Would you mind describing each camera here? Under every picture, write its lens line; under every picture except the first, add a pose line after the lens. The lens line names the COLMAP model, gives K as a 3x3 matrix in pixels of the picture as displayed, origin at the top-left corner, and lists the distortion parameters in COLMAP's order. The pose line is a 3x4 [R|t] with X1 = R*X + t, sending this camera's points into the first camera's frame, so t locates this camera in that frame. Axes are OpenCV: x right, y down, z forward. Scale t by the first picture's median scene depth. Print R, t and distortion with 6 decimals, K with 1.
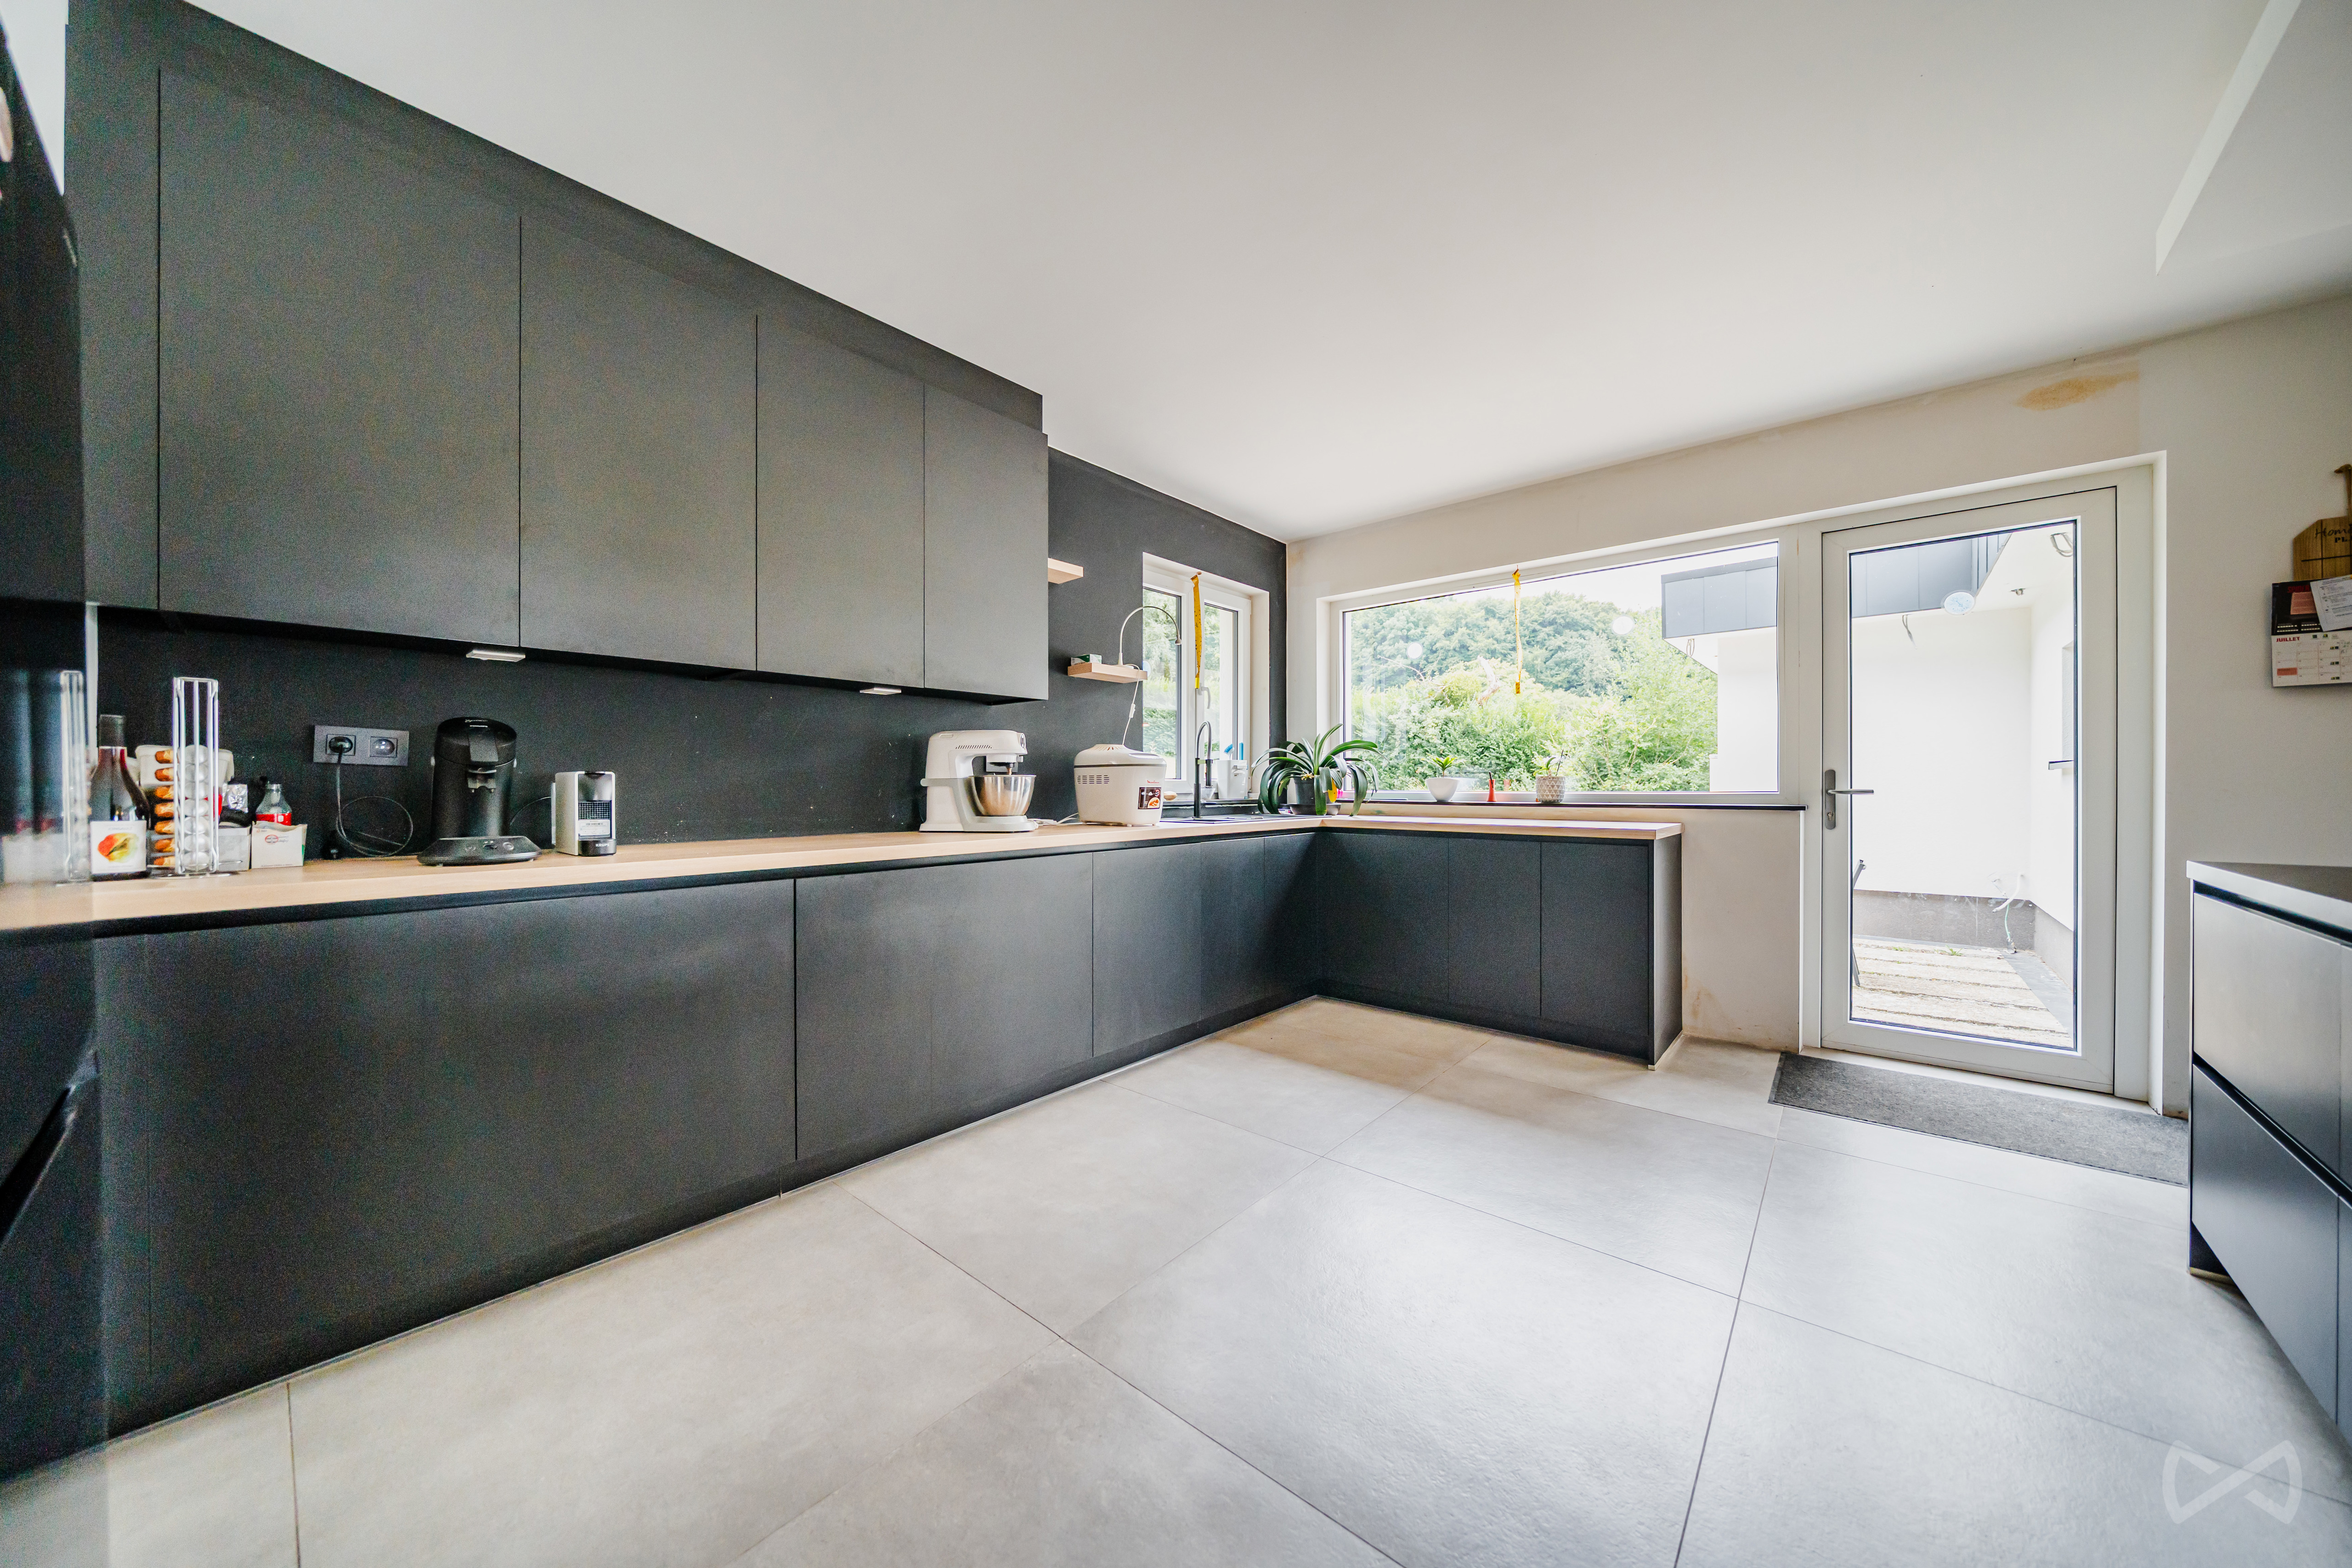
lens RADIAL K [[796.5, 0, 1176.7], [0, 796.5, 786.9], [0, 0, 1]] dist [-0.006612, -0.000042]
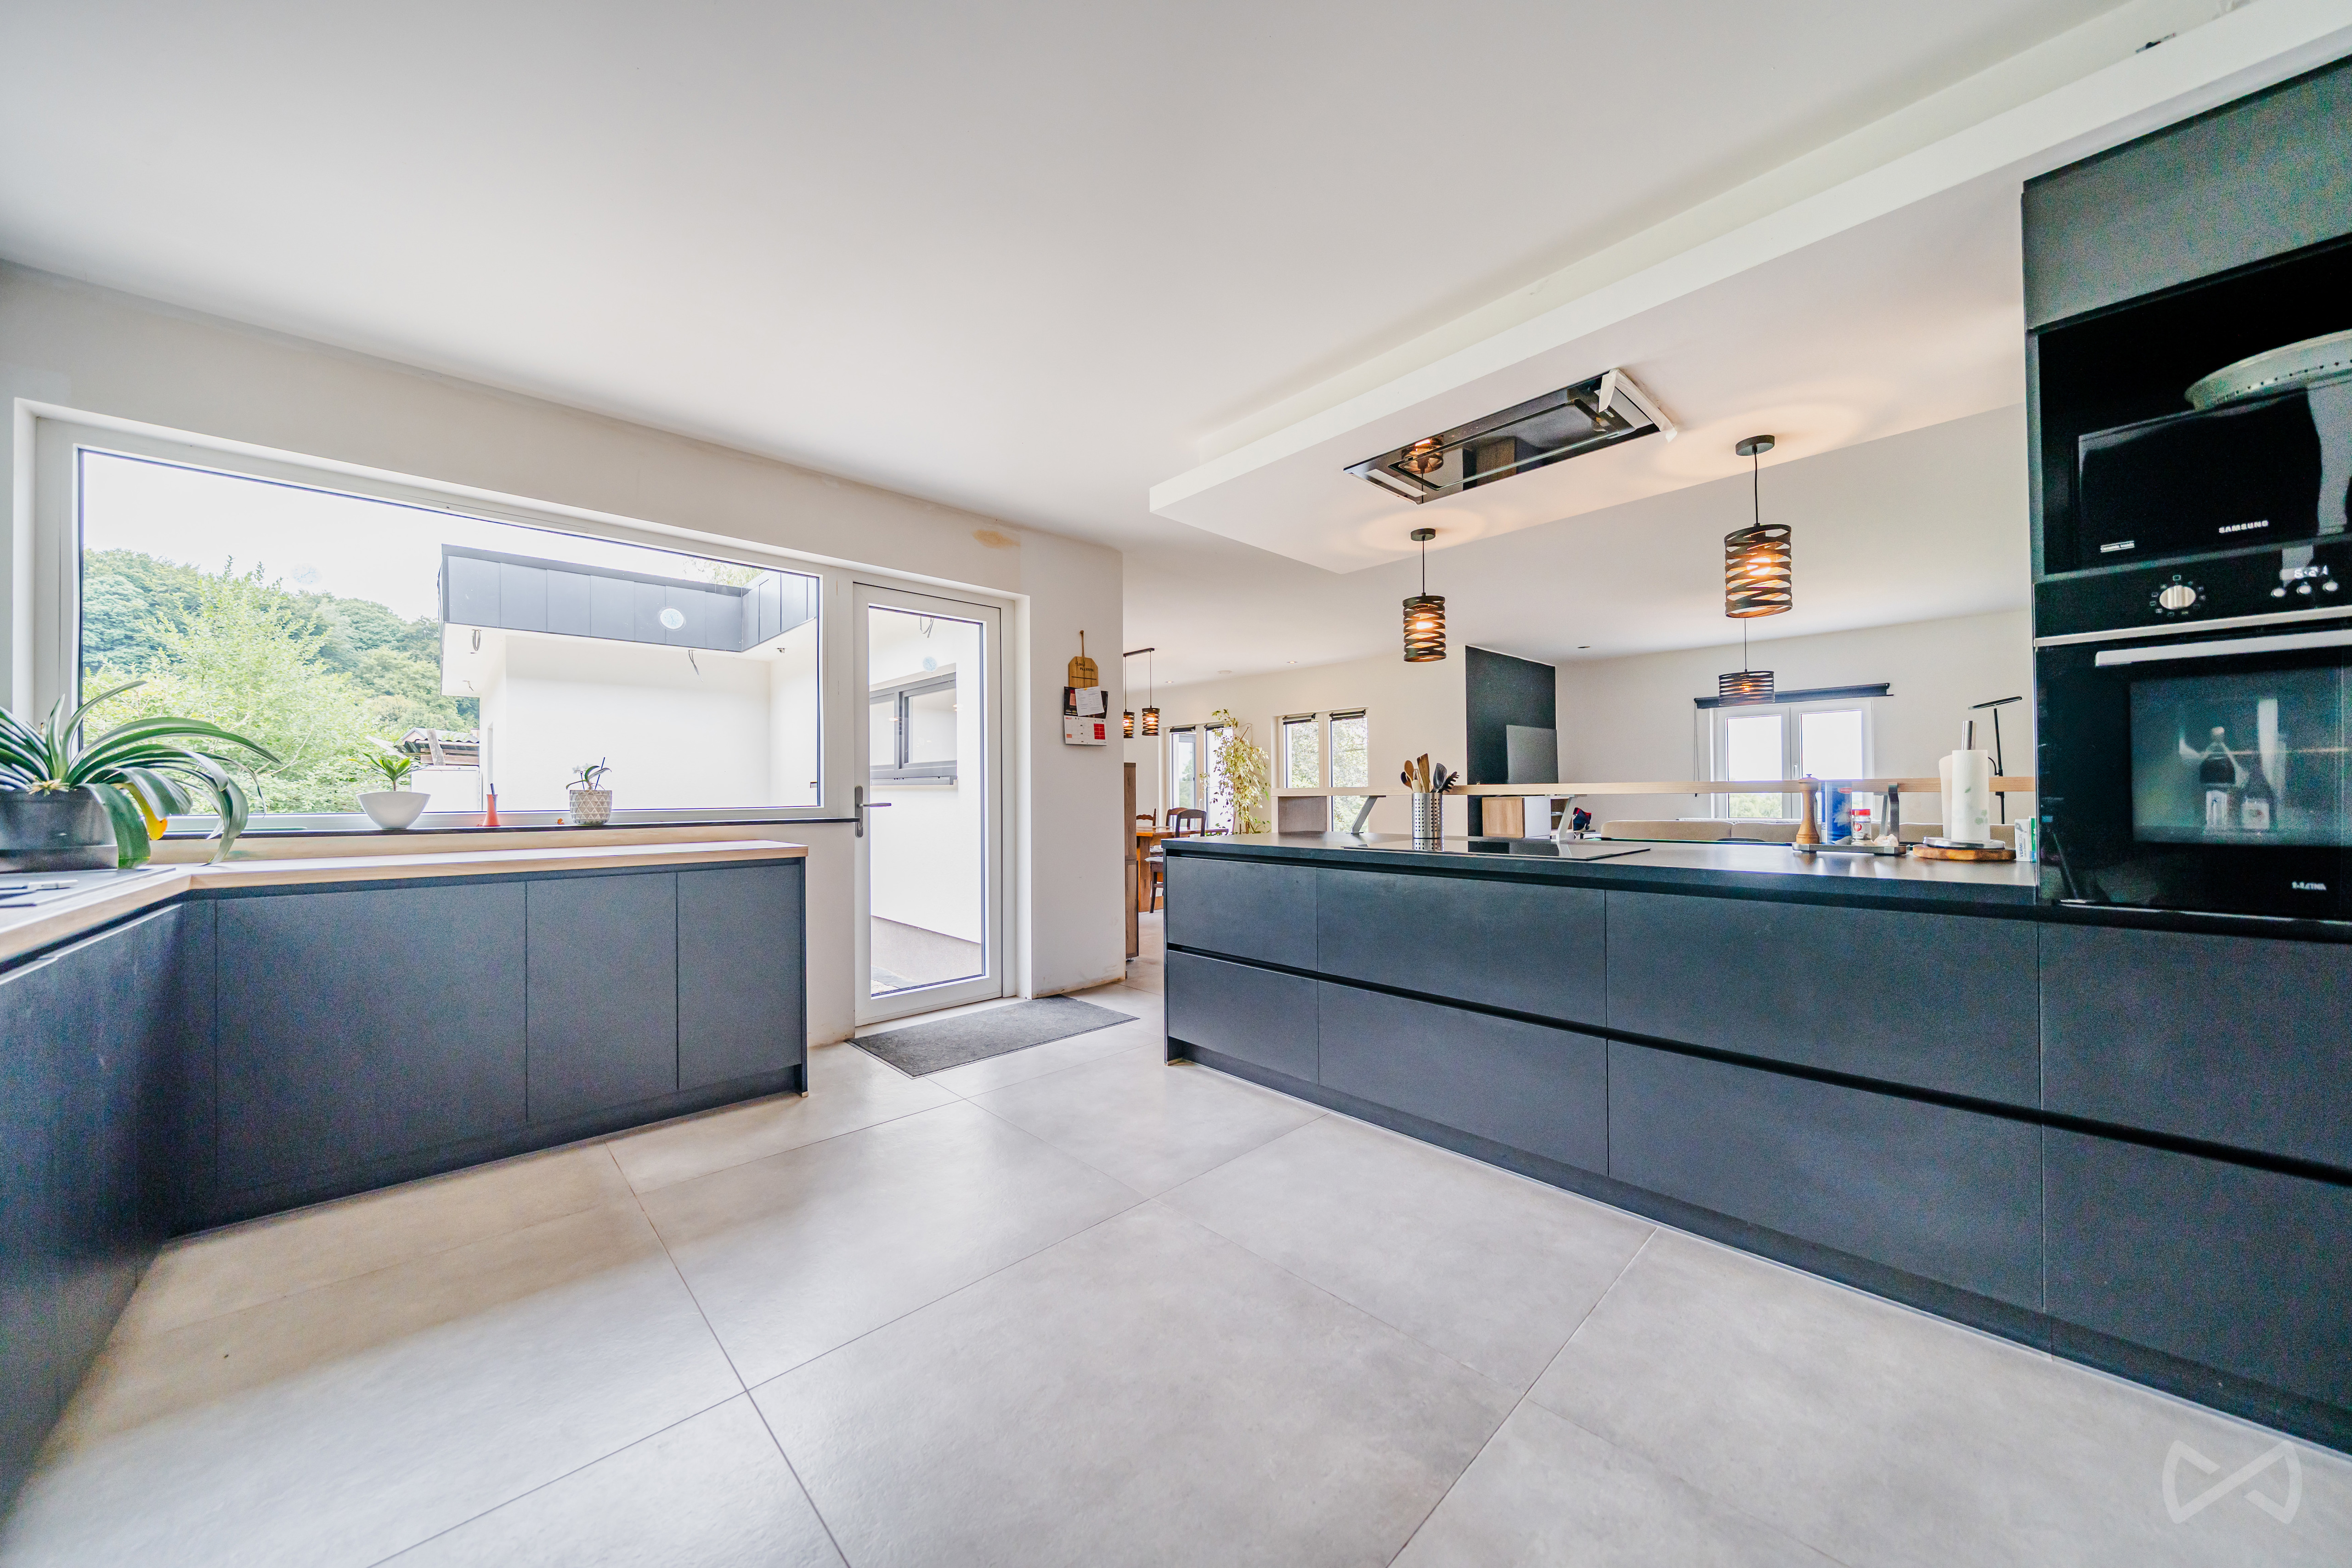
lens RADIAL K [[796.5, 0, 1173.8], [0, 796.5, 788.4], [0, 0, 1]] dist [-0.006612, -0.000042]
pose [[0.090991, 0.009854, 0.995803, -0.313556], [0.009254, 0.999899, -0.010740, -0.001801], [-0.995809, 0.010192, 0.090891, 0.453333]]
